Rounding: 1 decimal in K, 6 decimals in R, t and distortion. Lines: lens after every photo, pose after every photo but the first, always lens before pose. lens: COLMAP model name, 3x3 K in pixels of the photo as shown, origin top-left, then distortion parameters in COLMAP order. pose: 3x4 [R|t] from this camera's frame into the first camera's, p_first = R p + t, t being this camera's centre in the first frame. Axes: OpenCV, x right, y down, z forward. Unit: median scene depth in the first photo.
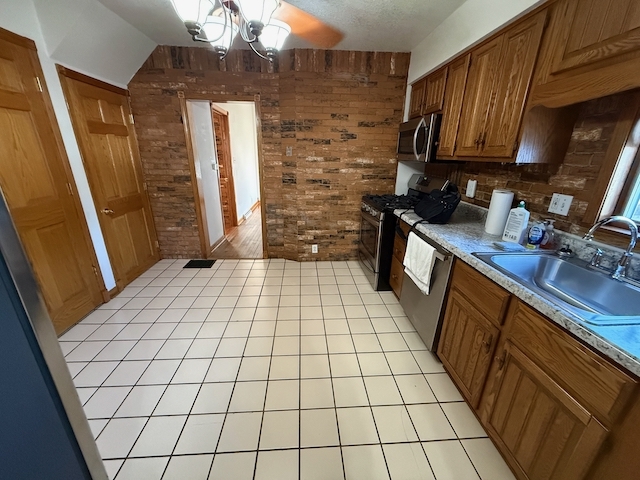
lens RADIAL K [[255.4, 0, 320.0], [0, 255.4, 240.0], [0, 0, 1]] dist [0.003141, 0.000313]
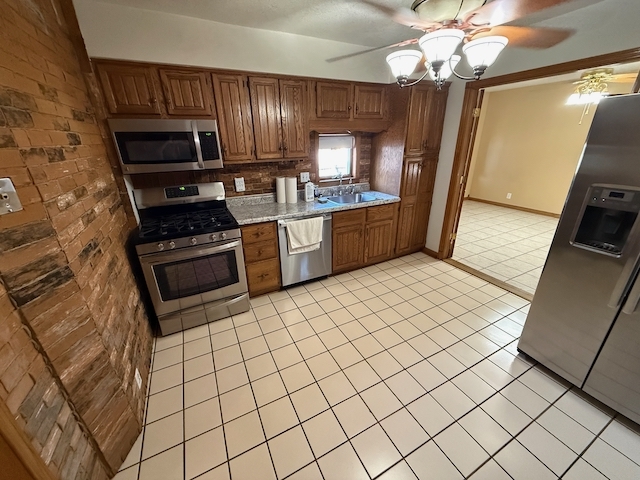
lens RADIAL K [[255.4, 0, 320.0], [0, 255.4, 240.0], [0, 0, 1]] dist [0.003141, 0.000313]
pose [[-0.389300, -0.349693, 0.852150, -0.734483], [0.306724, 0.823120, 0.477906, -0.473403], [-0.868542, 0.447424, -0.213182, 1.100308]]
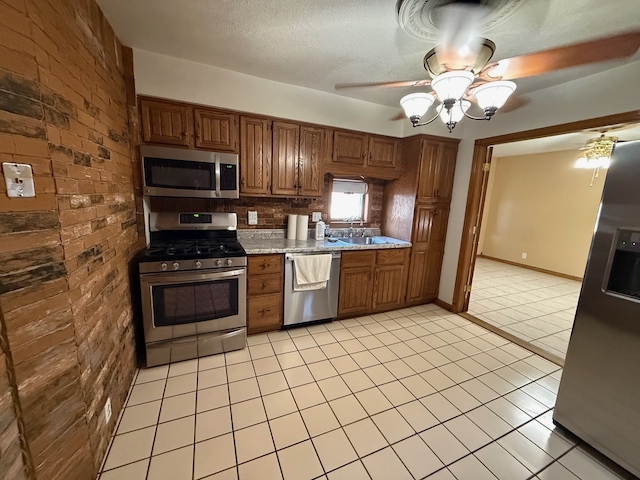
lens RADIAL K [[255.4, 0, 320.0], [0, 255.4, 240.0], [0, 0, 1]] dist [0.003141, 0.000313]
pose [[-0.336995, -0.195643, 0.920955, -0.731171], [0.255406, 0.922496, 0.289428, -0.398029], [-0.906202, 0.332753, -0.260908, 1.118678]]
